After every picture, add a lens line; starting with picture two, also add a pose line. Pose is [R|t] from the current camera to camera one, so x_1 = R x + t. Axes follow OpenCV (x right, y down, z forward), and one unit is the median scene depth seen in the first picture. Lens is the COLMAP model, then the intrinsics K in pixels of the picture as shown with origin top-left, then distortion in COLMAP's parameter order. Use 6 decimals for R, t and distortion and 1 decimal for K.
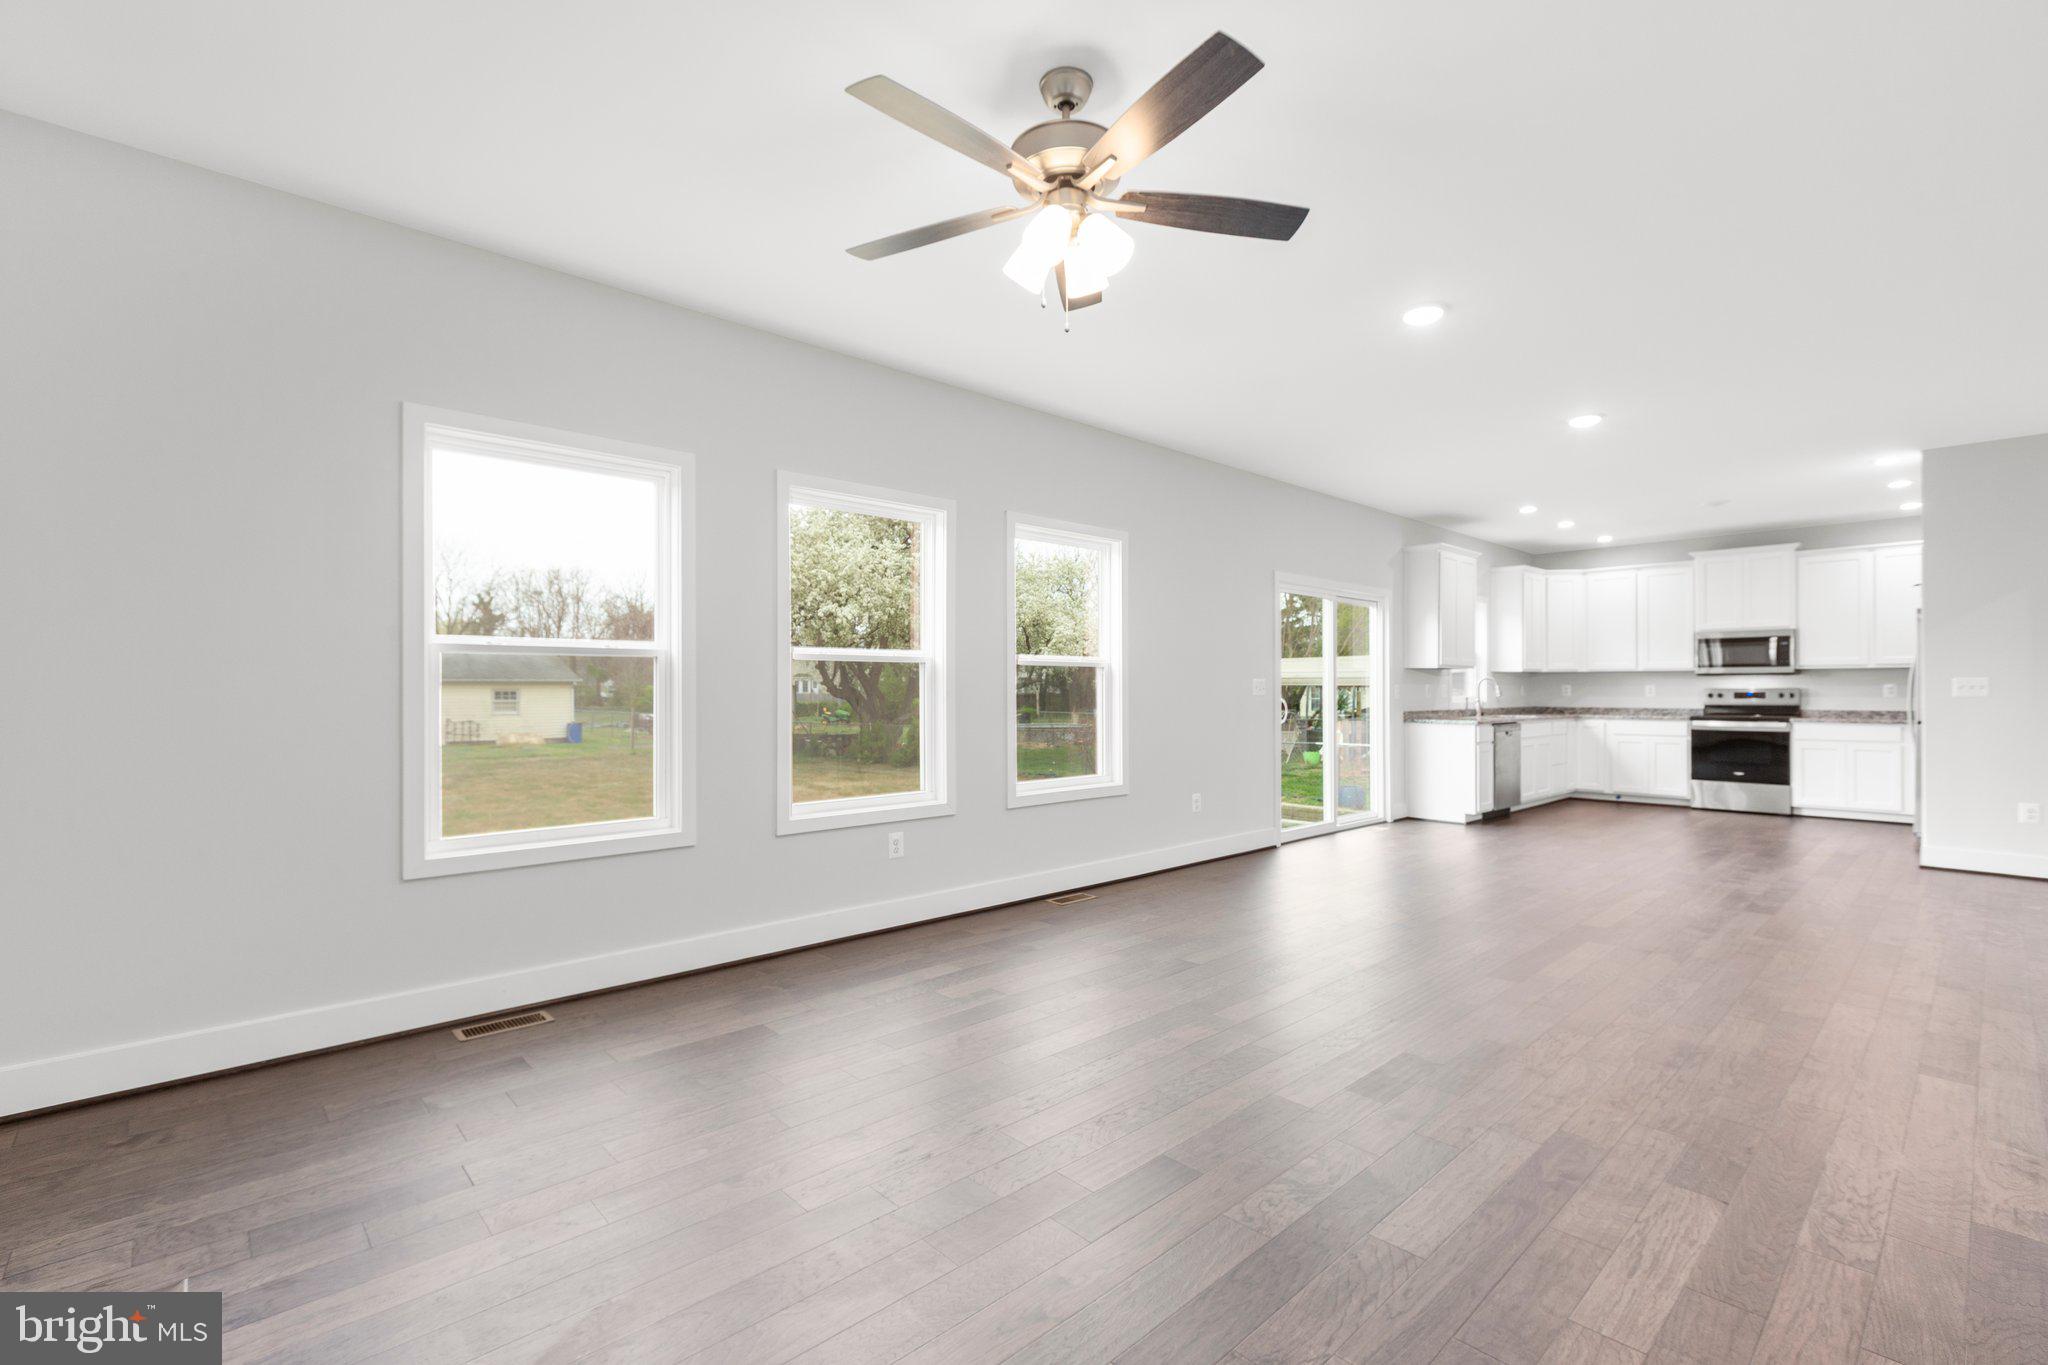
lens RADIAL K [[886.8, 0, 1029.1], [0, 886.8, 689.3], [0, 0, 1]] dist [-0.001248, 0.000272]
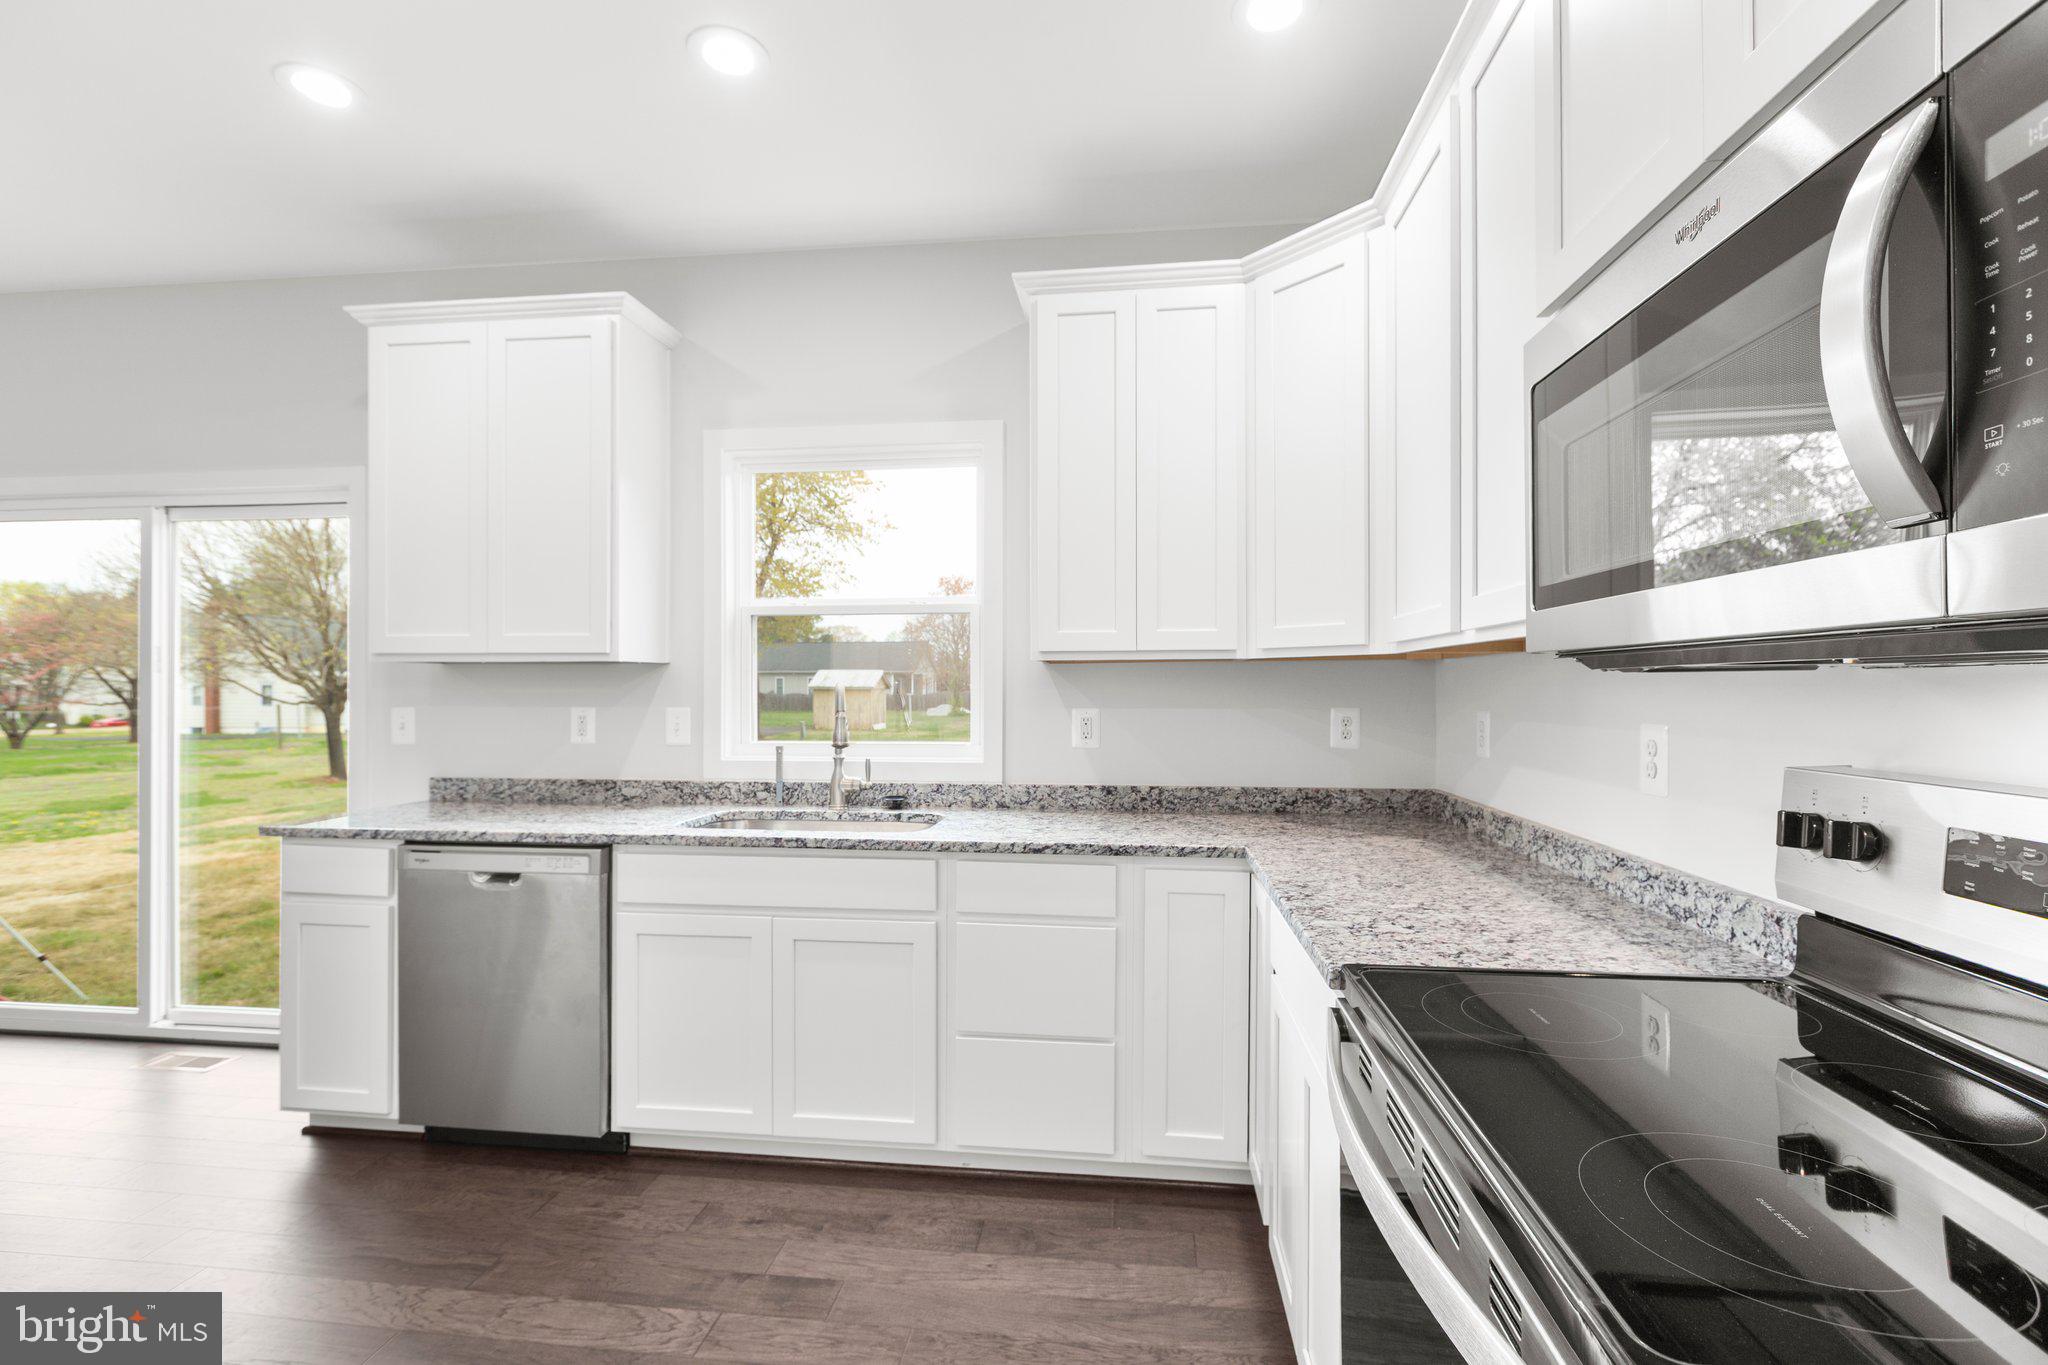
lens RADIAL K [[913.2, 0, 1024.0], [0, 913.2, 682.5], [0, 0, 1]] dist [-0.000331, 0.000132]
pose [[0.653334, -0.001880, -0.757068, 0.821529], [-0.000416, 0.999996, -0.002842, -0.013463], [0.757070, 0.002171, 0.653330, 0.867325]]
